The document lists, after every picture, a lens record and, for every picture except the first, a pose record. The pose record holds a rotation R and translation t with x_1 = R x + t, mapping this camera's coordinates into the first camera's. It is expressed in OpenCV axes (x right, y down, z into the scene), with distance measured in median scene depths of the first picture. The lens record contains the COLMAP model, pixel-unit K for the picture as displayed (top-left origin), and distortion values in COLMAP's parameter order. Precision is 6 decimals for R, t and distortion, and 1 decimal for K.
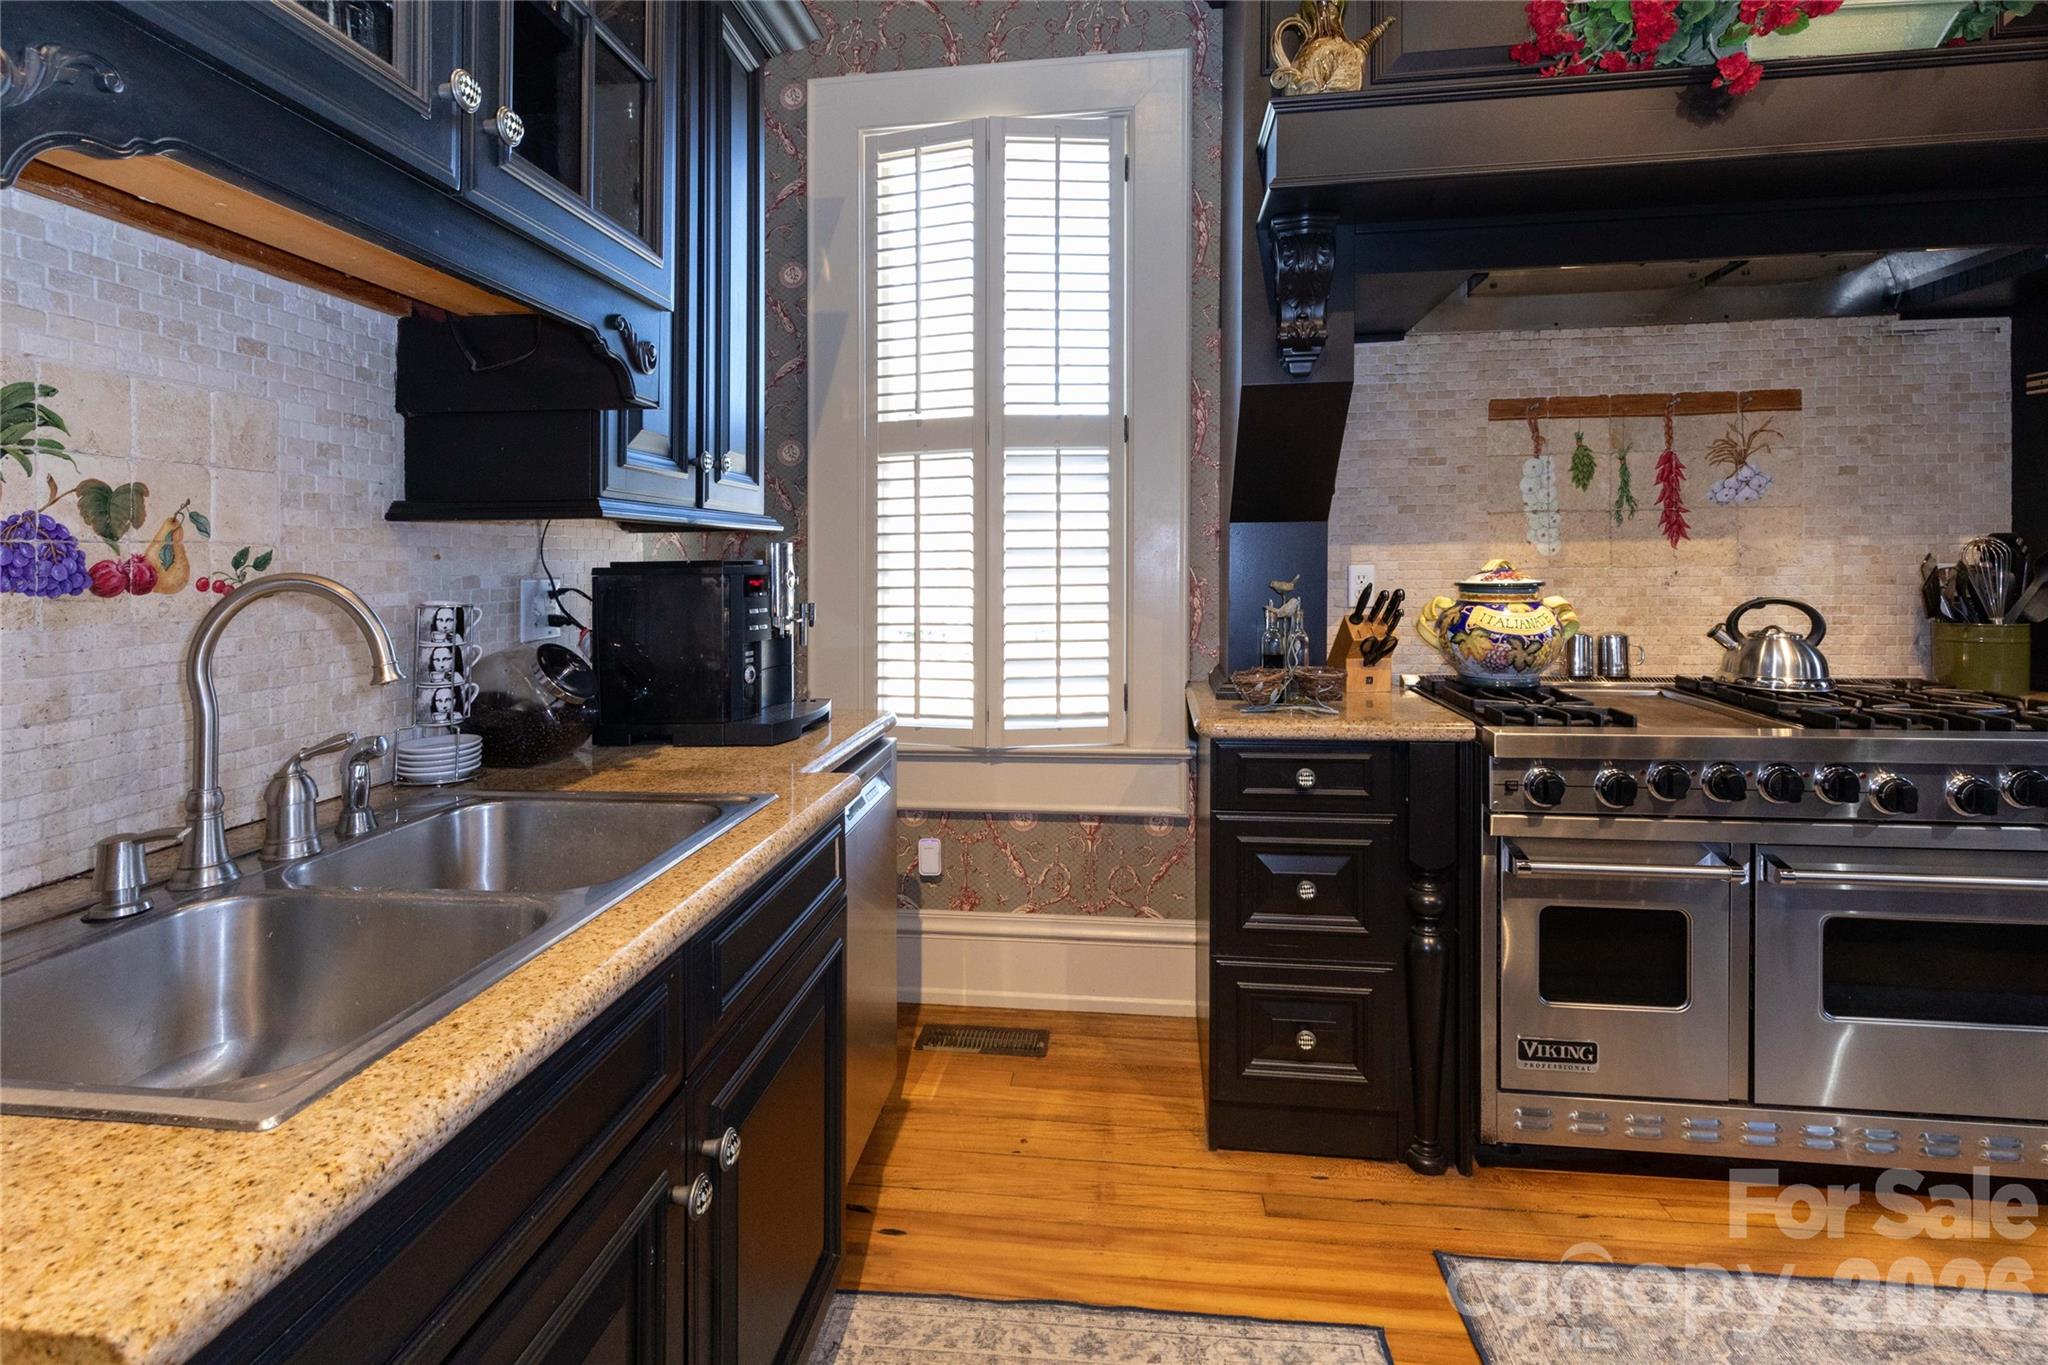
lens RADIAL K [[933.5, 0, 1041.3], [0, 933.5, 609.6], [0, 0, 1]] dist [0.002596, 0.000908]
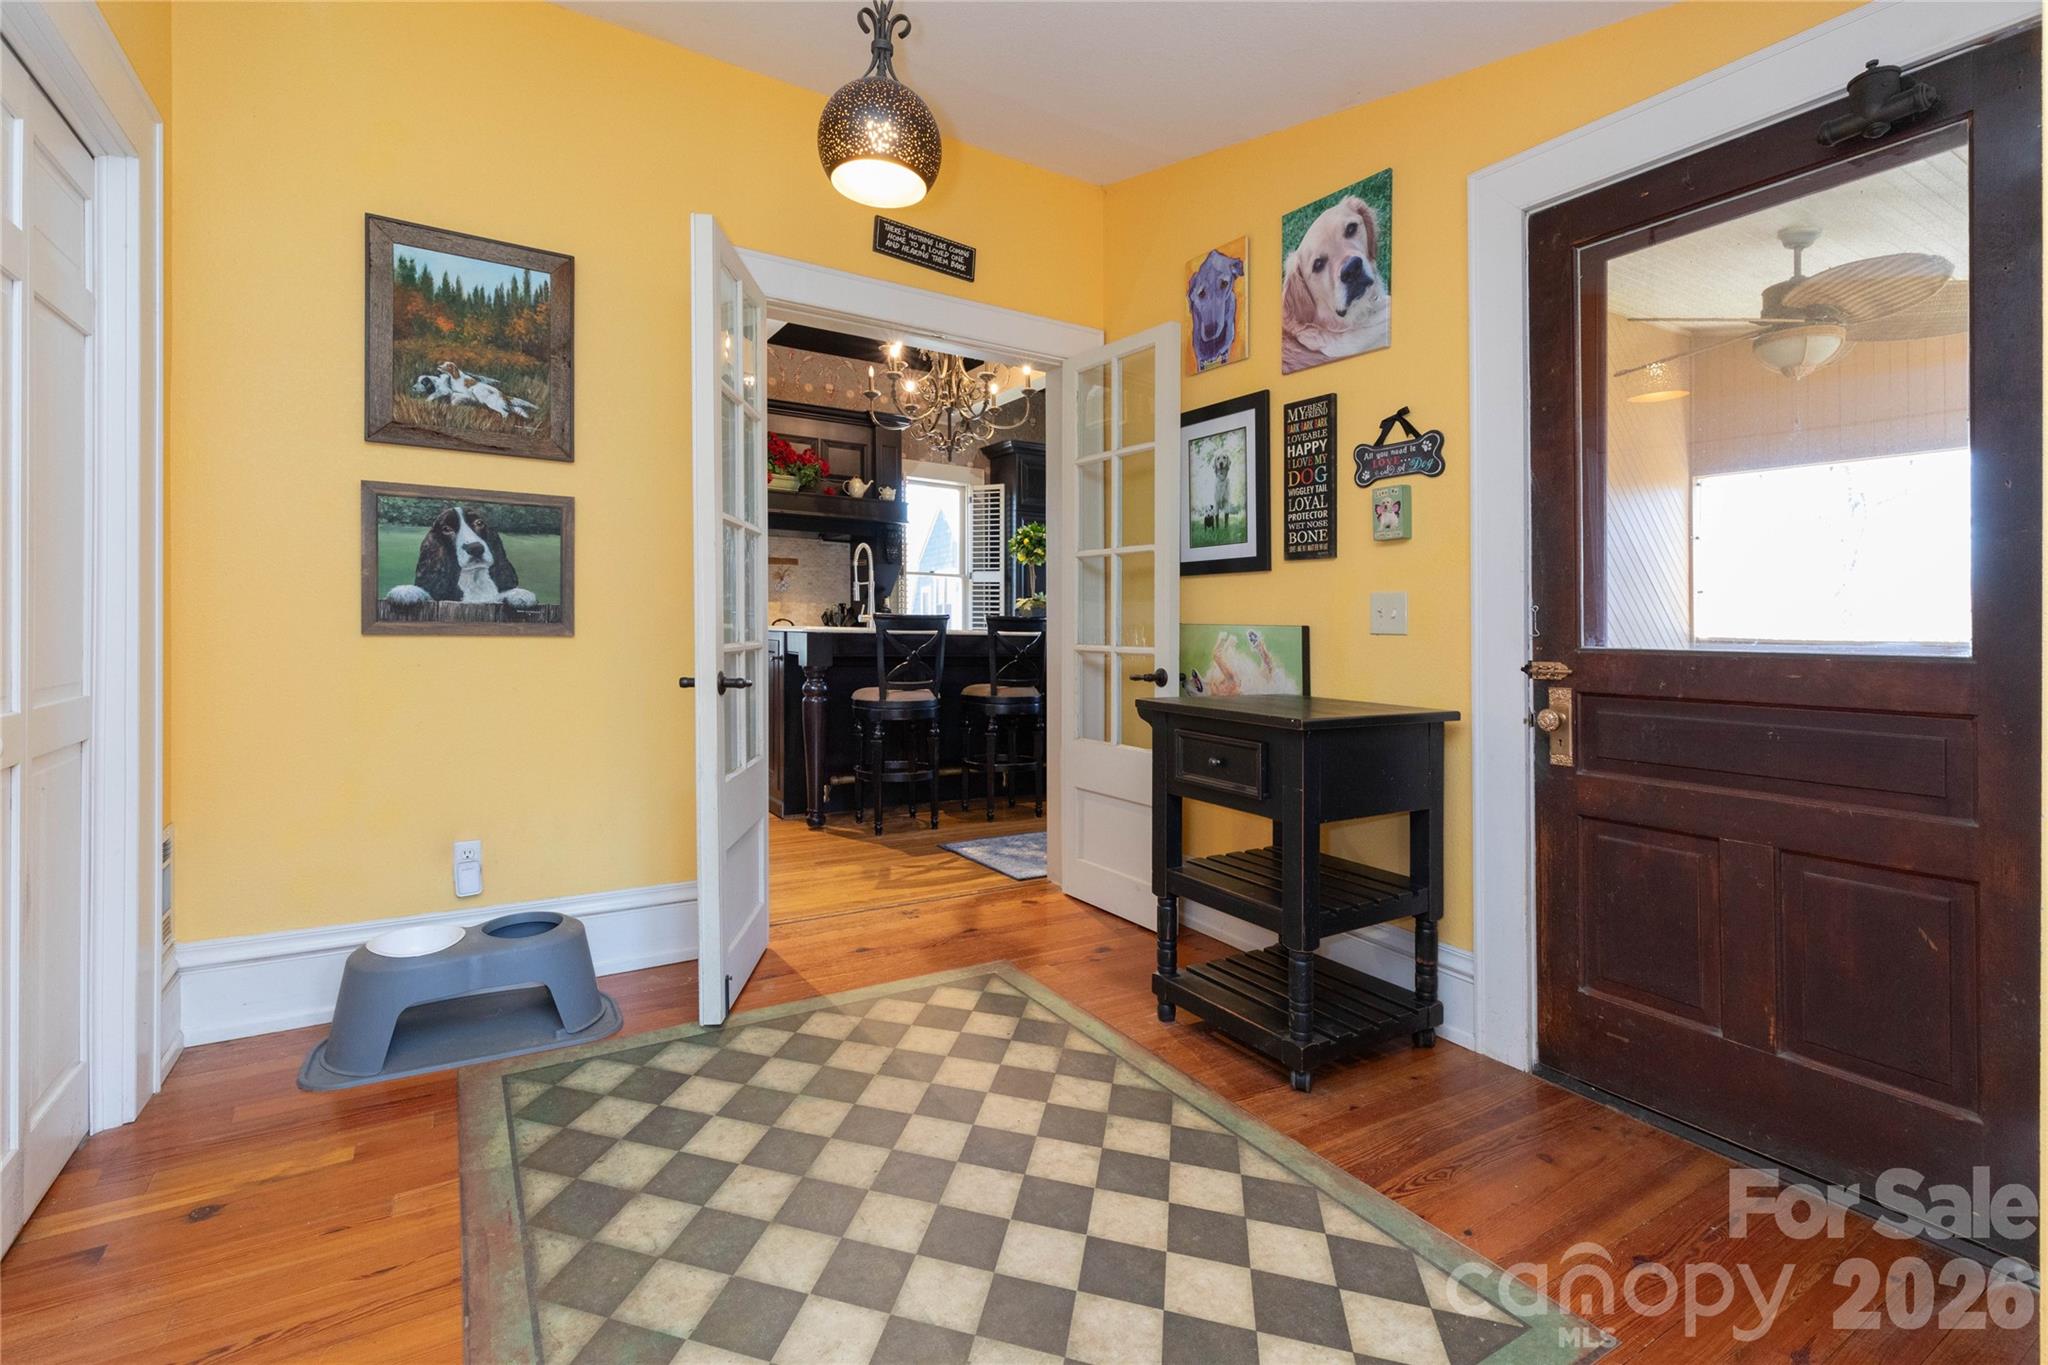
lens RADIAL K [[933.5, 0, 1023.8], [0, 933.5, 671.8], [0, 0, 1]] dist [0.002596, 0.000908]
pose [[0.779031, -0.004915, 0.626967, -0.646752], [0.006259, 0.999980, 0.000062, 0.172175], [-0.626955, 0.003876, 0.779046, -2.070841]]
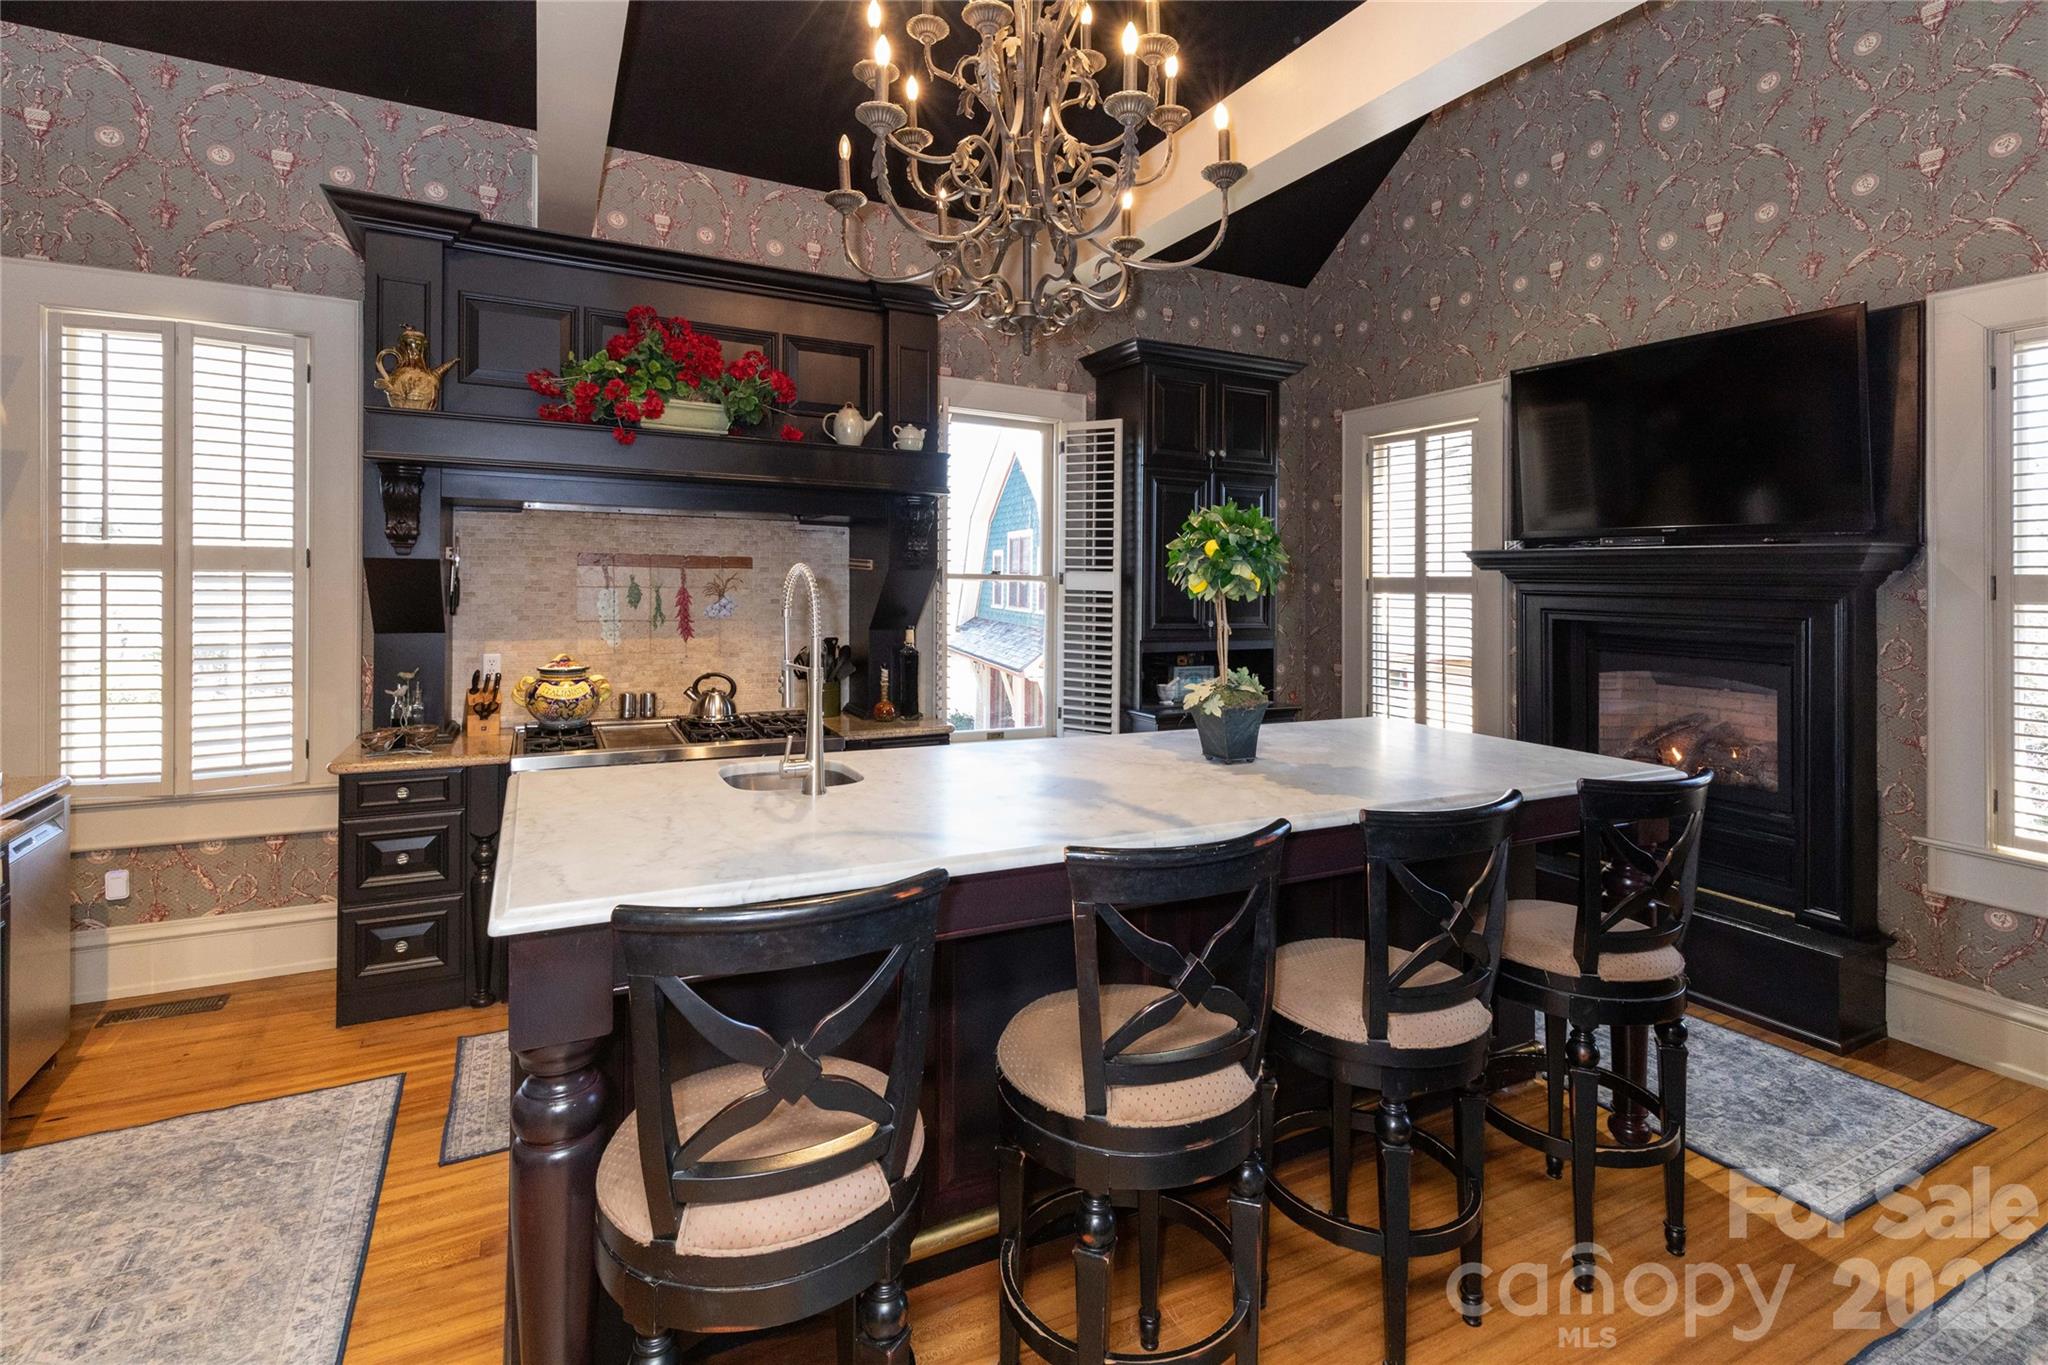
lens RADIAL K [[933.5, 0, 1014.2], [0, 933.5, 618.6], [0, 0, 1]] dist [0.002596, 0.000908]
pose [[0.834410, 0.000666, 0.551144, 0.216347], [0.000519, 0.999998, -0.001994, -0.106291], [-0.551145, 0.001950, 0.834407, -0.818768]]
